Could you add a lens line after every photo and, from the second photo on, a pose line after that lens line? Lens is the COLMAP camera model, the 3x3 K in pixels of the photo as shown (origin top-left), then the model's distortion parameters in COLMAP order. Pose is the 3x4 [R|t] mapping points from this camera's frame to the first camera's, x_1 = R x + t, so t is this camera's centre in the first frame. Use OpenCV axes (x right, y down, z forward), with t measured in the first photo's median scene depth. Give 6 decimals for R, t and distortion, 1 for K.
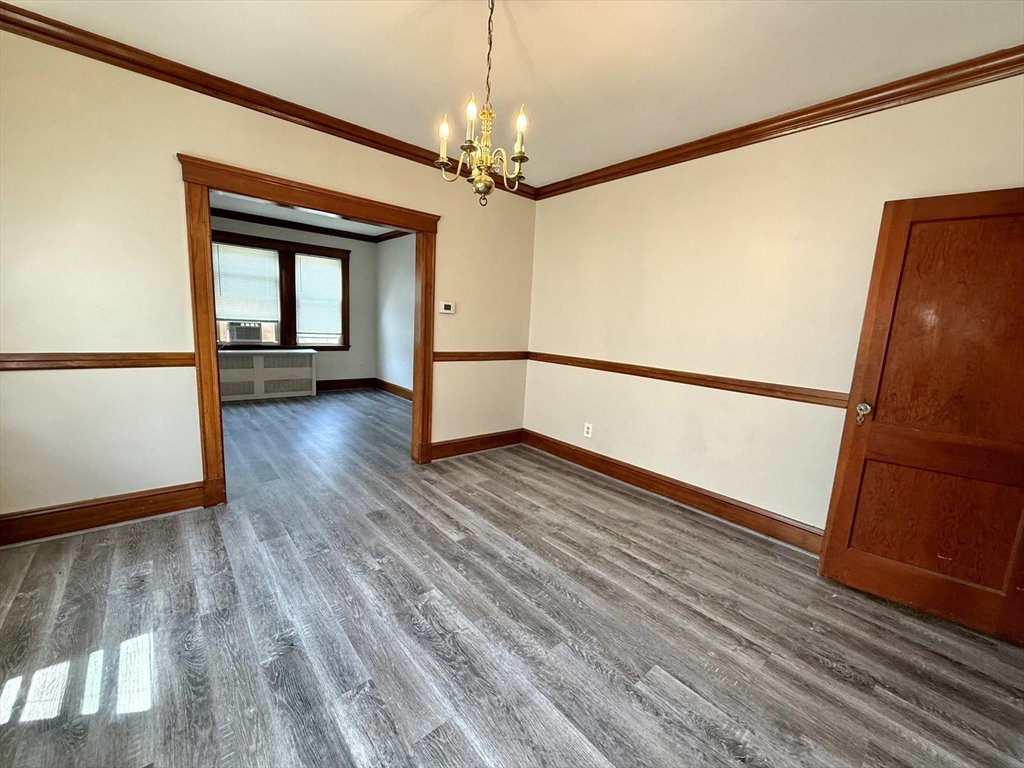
lens RADIAL K [[410.0, 0, 512.2], [0, 410.0, 386.0], [0, 0, 1]] dist [-0.000112, -0.000200]
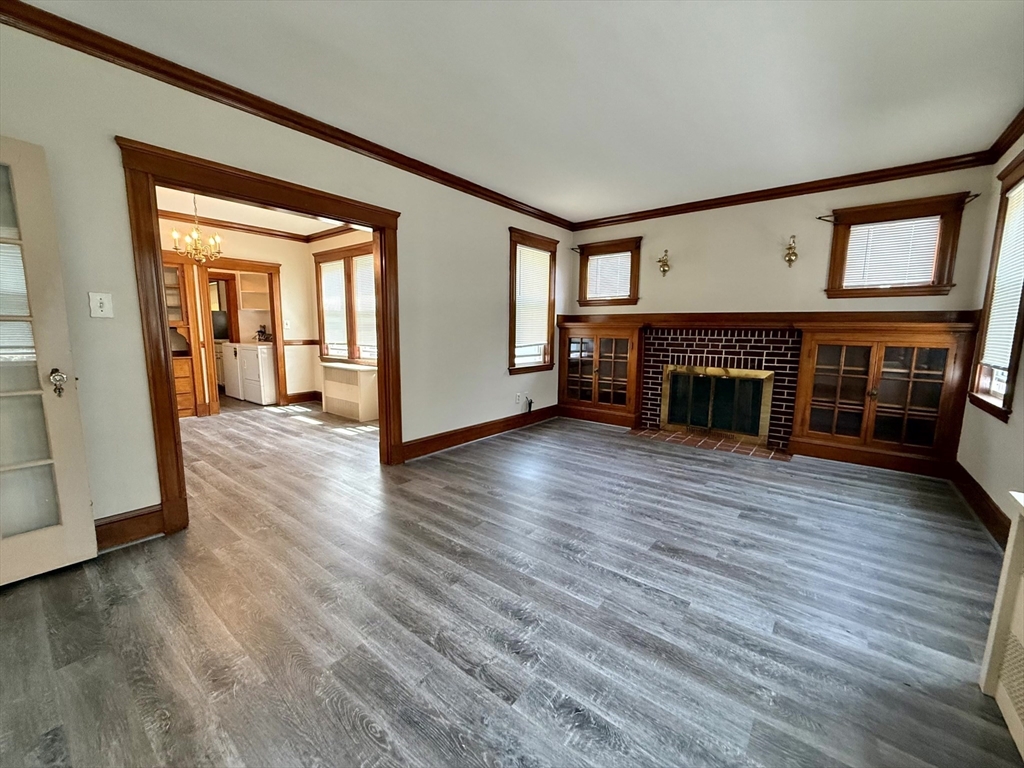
lens RADIAL K [[410.0, 0, 512.2], [0, 410.0, 386.0], [0, 0, 1]] dist [-0.000112, -0.000200]
pose [[-0.980049, -0.038439, -0.195006, -1.057951], [-0.092207, 0.957084, 0.274751, -0.451131], [0.176076, 0.287250, -0.941533, 2.823775]]
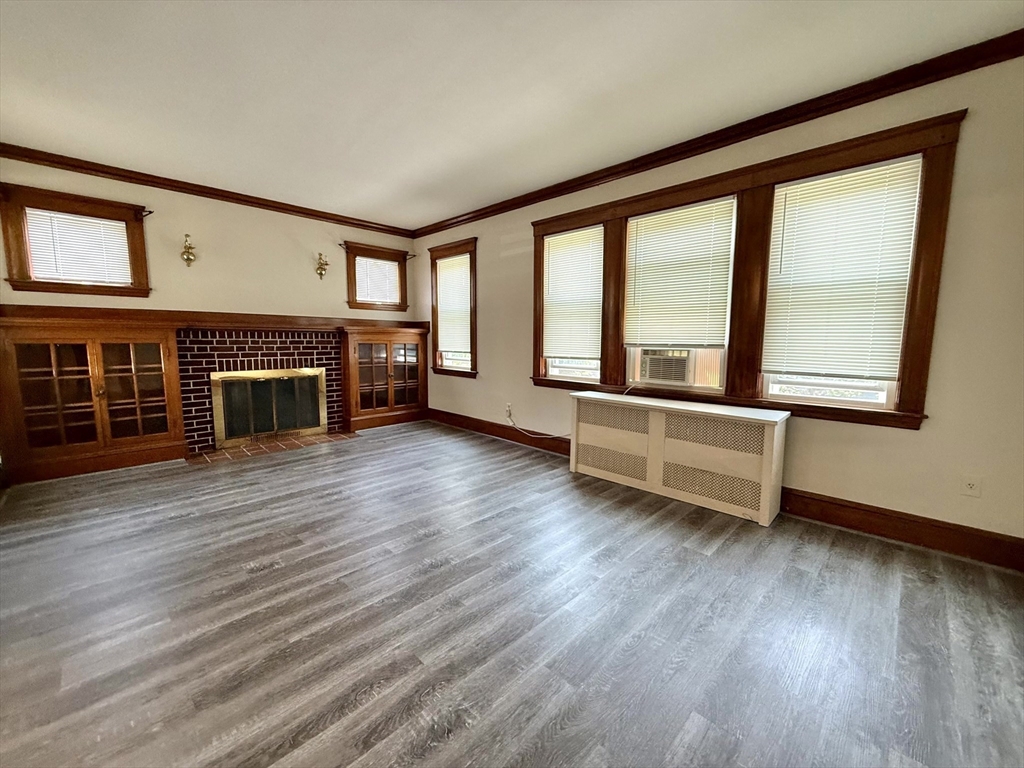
lens RADIAL K [[407.9, 0, 514.5], [0, 407.9, 385.3], [0, 0, 1]] dist [-0.000352, -0.000046]
pose [[0.082178, 0.060681, -0.994769, -0.321465], [-0.155365, 0.986721, 0.047355, -0.274739], [0.984433, 0.150661, 0.090514, 2.049750]]
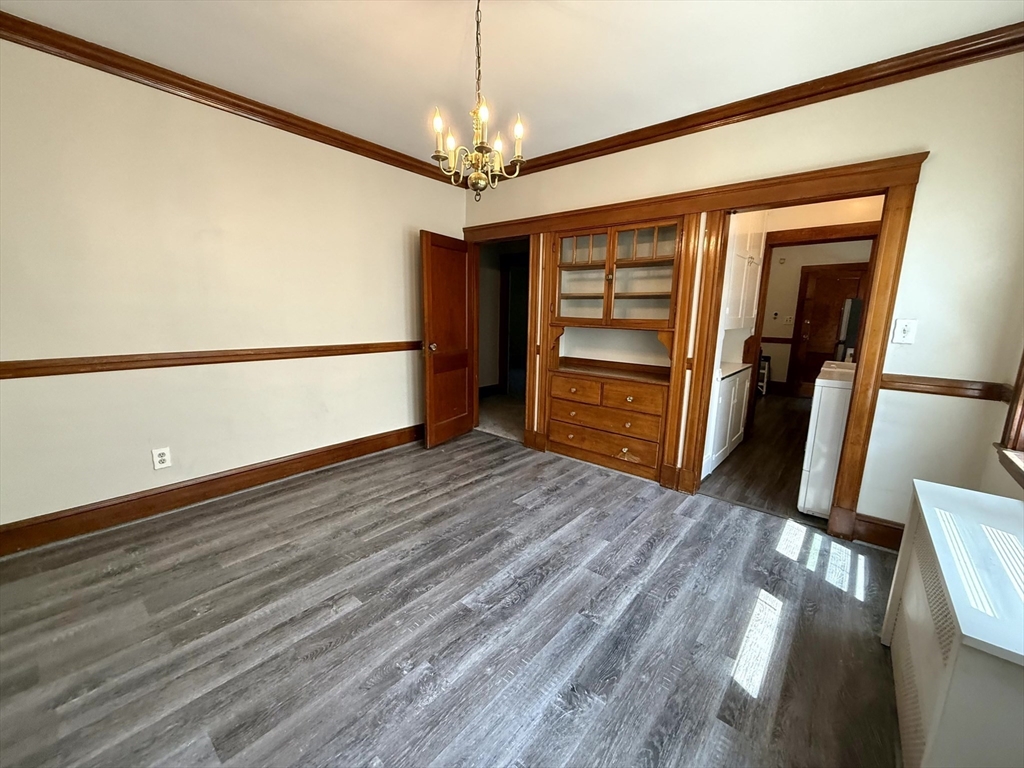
lens RADIAL K [[410.0, 0, 512.2], [0, 410.0, 386.0], [0, 0, 1]] dist [-0.000112, -0.000200]
pose [[-0.159604, -0.234825, 0.958845, -0.901992], [0.124340, 0.958779, 0.255506, -0.183317], [-0.979319, 0.160002, -0.123827, 0.840193]]
